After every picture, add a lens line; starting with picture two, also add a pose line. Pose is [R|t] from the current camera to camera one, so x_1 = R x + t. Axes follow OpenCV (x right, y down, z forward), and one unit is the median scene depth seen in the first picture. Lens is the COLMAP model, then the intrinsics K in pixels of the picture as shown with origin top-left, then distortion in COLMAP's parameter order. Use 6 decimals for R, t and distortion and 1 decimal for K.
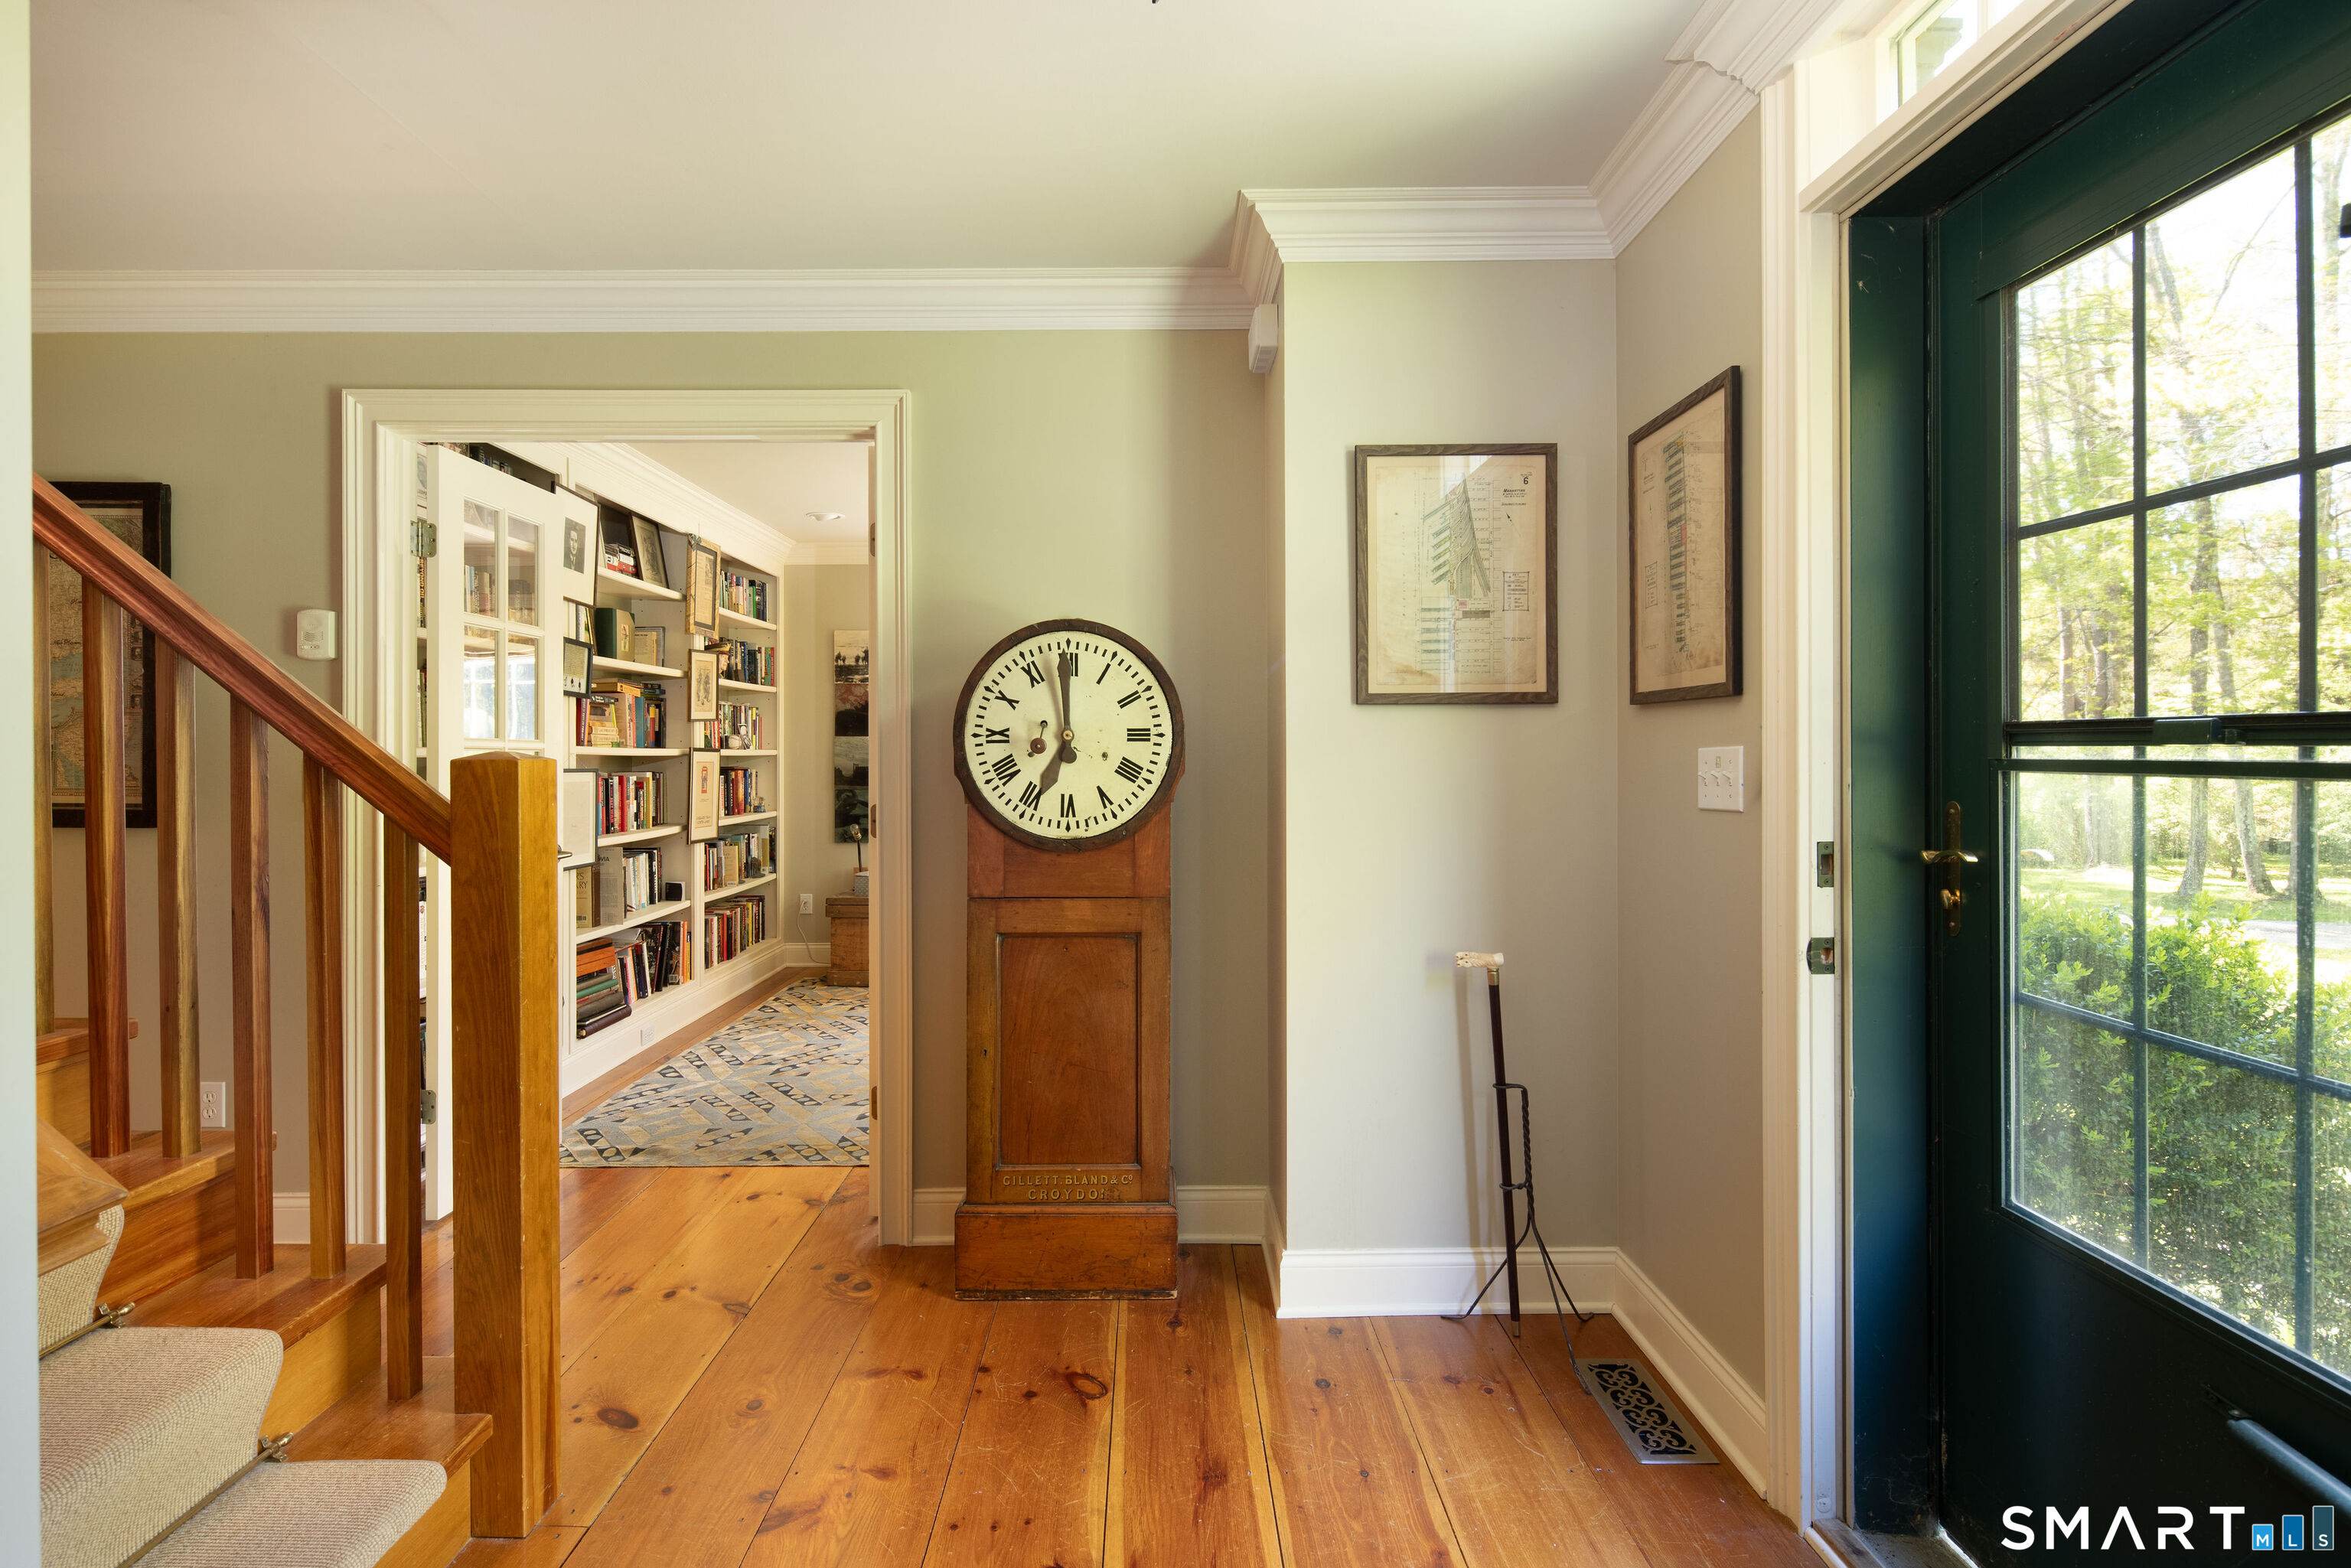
lens RADIAL K [[1164.0, 0, 1170.0], [0, 1164.0, 765.4], [0, 0, 1]] dist [-0.000876, -0.001908]
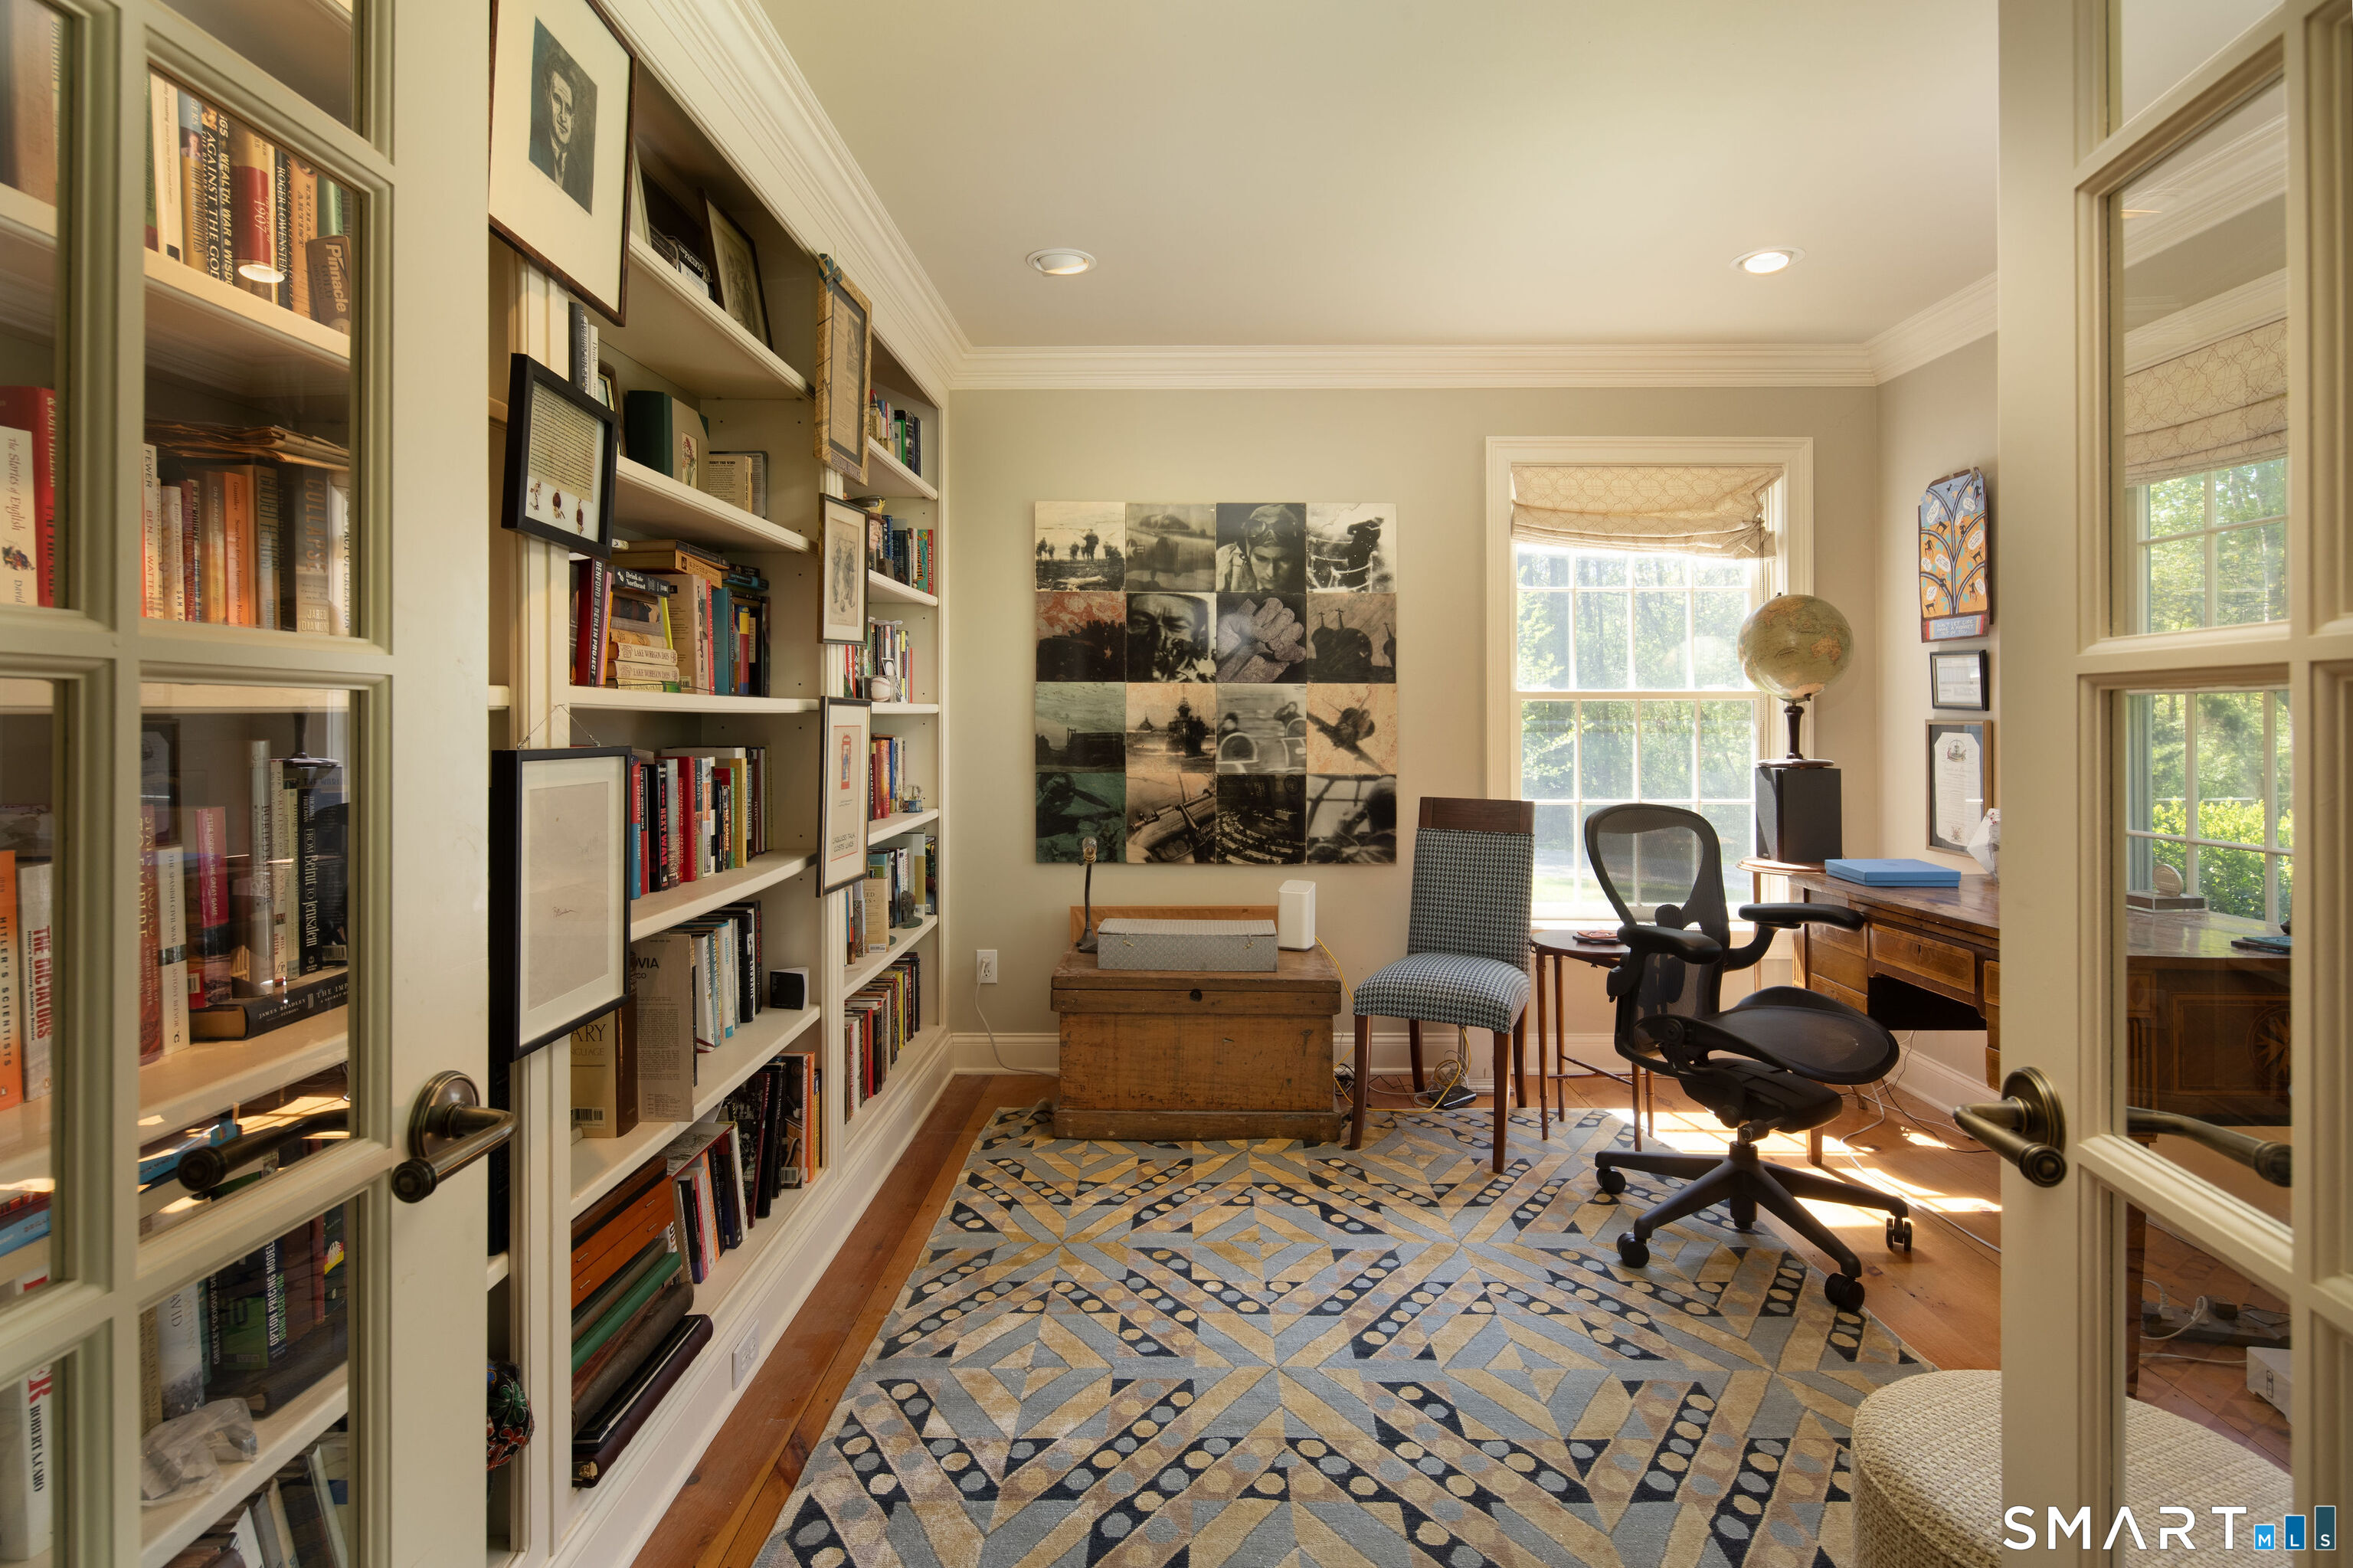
lens RADIAL K [[1165.1, 0, 1205.0], [0, 1165.1, 733.2], [0, 0, 1]] dist [-0.000876, -0.001908]
pose [[0.999994, 0.002354, -0.002522, -0.249874], [-0.002337, 0.999976, 0.006450, -0.003436], [0.002537, -0.006444, 0.999976, 0.511255]]
